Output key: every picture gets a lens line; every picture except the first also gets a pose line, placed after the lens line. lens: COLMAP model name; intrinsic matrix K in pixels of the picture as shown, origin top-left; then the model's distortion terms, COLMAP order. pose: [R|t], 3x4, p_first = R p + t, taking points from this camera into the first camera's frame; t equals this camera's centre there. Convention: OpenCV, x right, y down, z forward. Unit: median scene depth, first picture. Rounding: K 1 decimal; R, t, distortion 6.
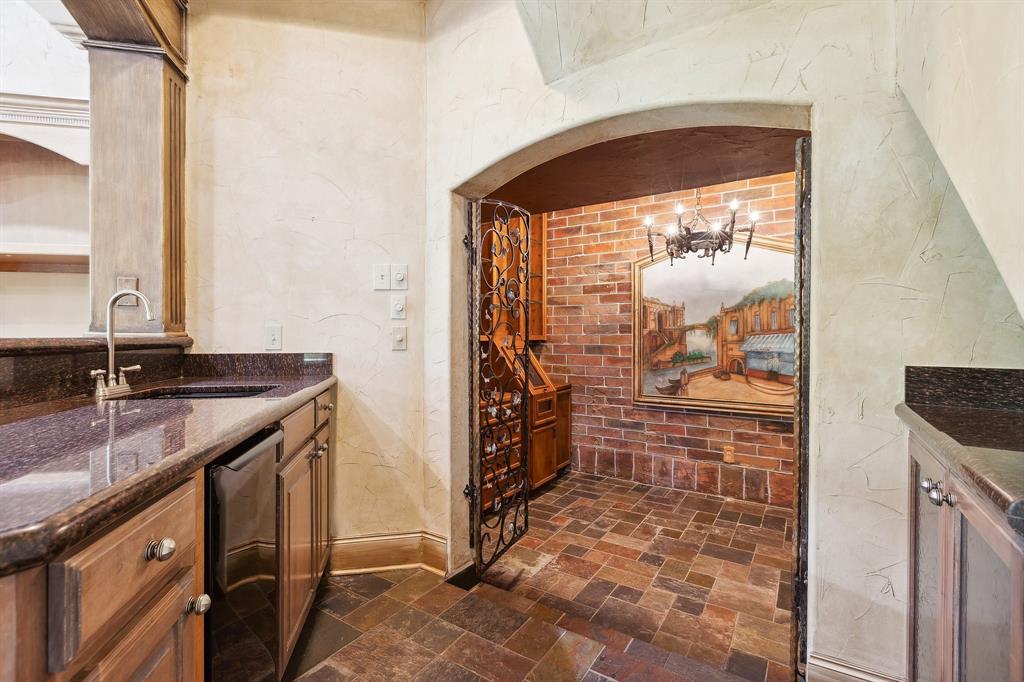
lens RADIAL K [[461.6, 0, 509.8], [0, 461.6, 336.3], [0, 0, 1]] dist [0.006770, -0.002300]
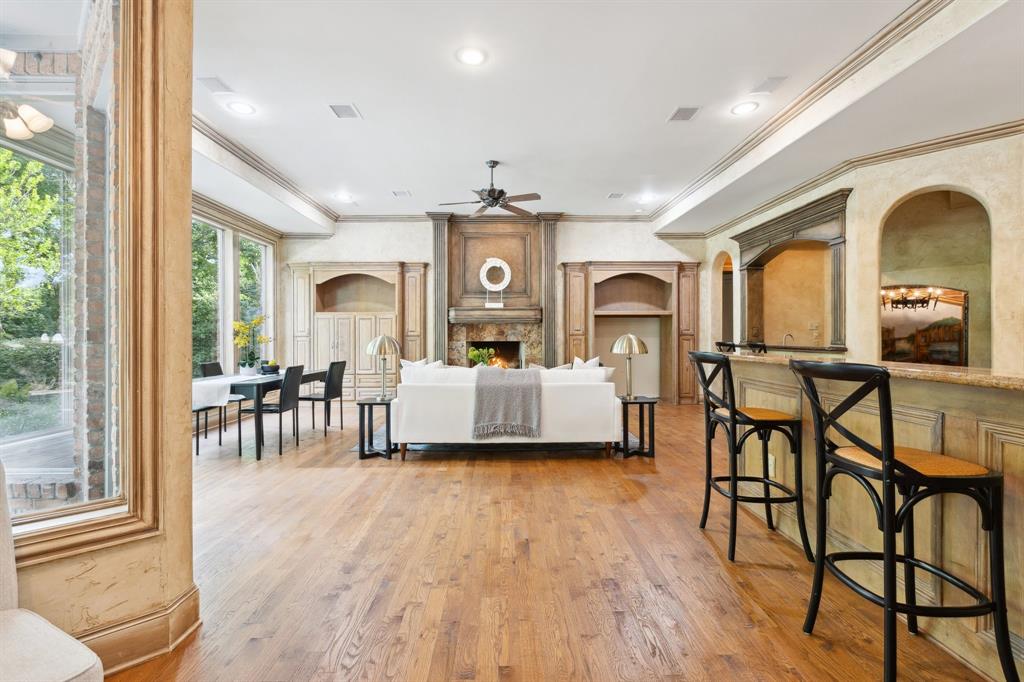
lens RADIAL K [[461.6, 0, 512.1], [0, 461.6, 335.6], [0, 0, 1]] dist [0.006770, -0.002300]
pose [[0.983194, 0.000031, -0.182562, -0.983863], [-0.001191, 0.999980, -0.006247, -0.020153], [0.182558, 0.006359, 0.983175, -1.430706]]
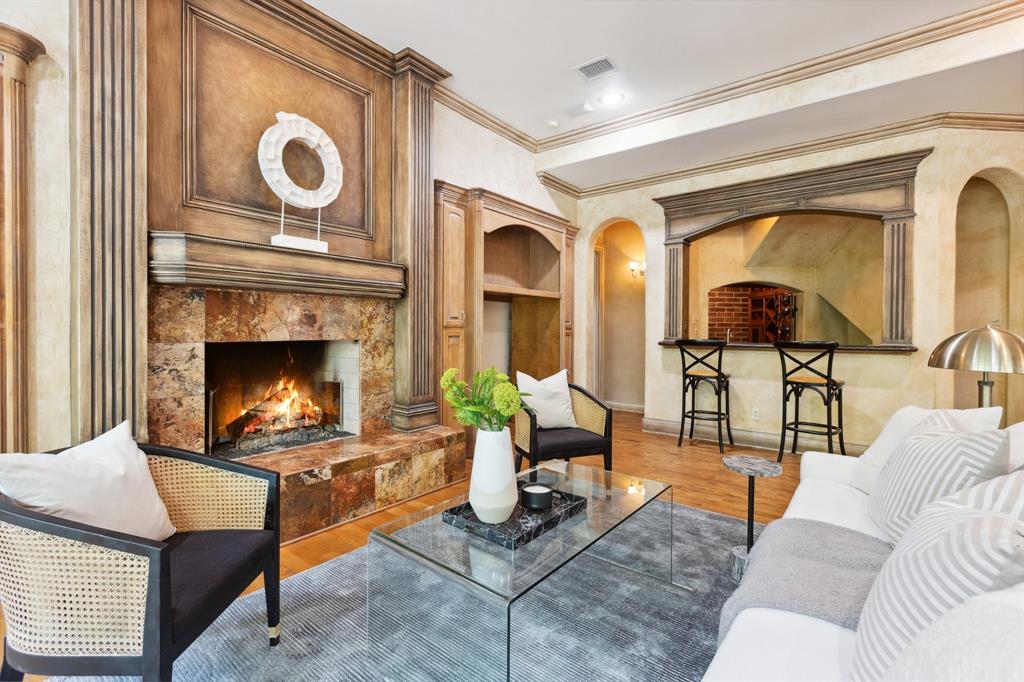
lens RADIAL K [[461.6, 0, 516.0], [0, 461.6, 331.9], [0, 0, 1]] dist [0.006770, -0.002300]
pose [[0.769431, 0.006388, 0.638698, -1.650131], [-0.004932, 0.999980, -0.004059, -0.021681], [-0.638711, -0.000027, 0.769447, -0.247390]]
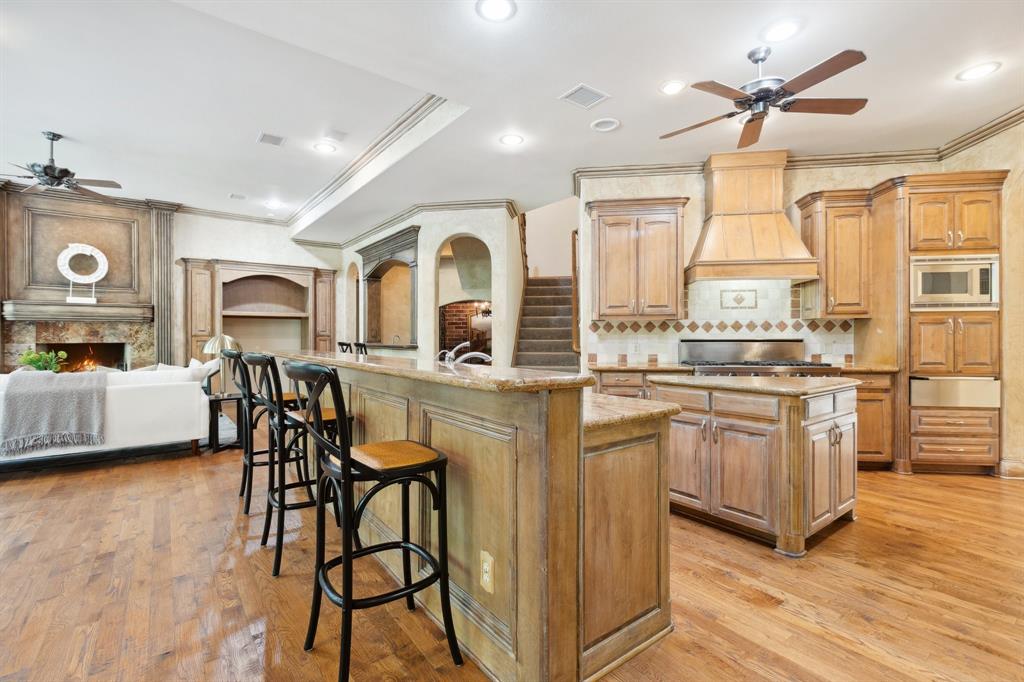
lens RADIAL K [[461.6, 0, 508.1], [0, 461.6, 338.6], [0, 0, 1]] dist [0.006770, -0.002300]
pose [[0.905085, -0.000520, 0.425230, -0.731166], [0.001791, 0.999995, -0.002589, -0.016916], [-0.425226, 0.003105, 0.905082, -1.671418]]
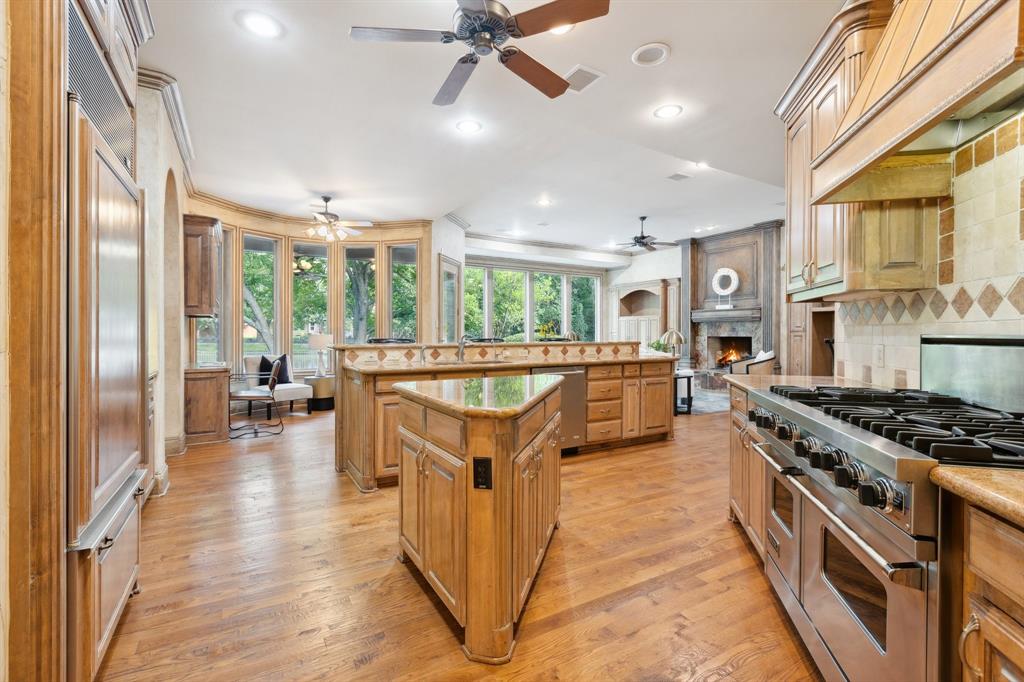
lens RADIAL K [[461.6, 0, 515.5], [0, 461.6, 337.6], [0, 0, 1]] dist [0.006770, -0.002300]
pose [[0.326964, 0.012168, -0.944958, 0.561110], [-0.008200, 0.999916, 0.010038, -0.017540], [0.945001, 0.004466, 0.327036, -1.313582]]
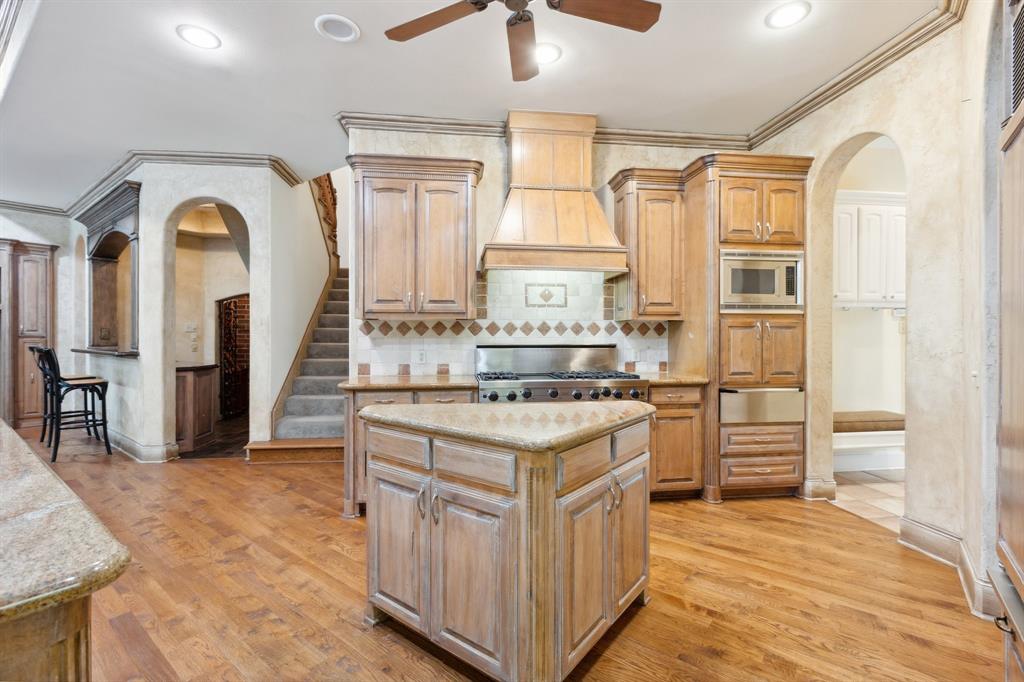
lens RADIAL K [[461.6, 0, 503.4], [0, 461.6, 339.0], [0, 0, 1]] dist [0.006770, -0.002300]
pose [[0.767641, 0.000503, 0.640880, -0.361894], [0.000179, 0.999999, -0.001000, -0.028361], [-0.640881, 0.000883, 0.767640, -1.529648]]
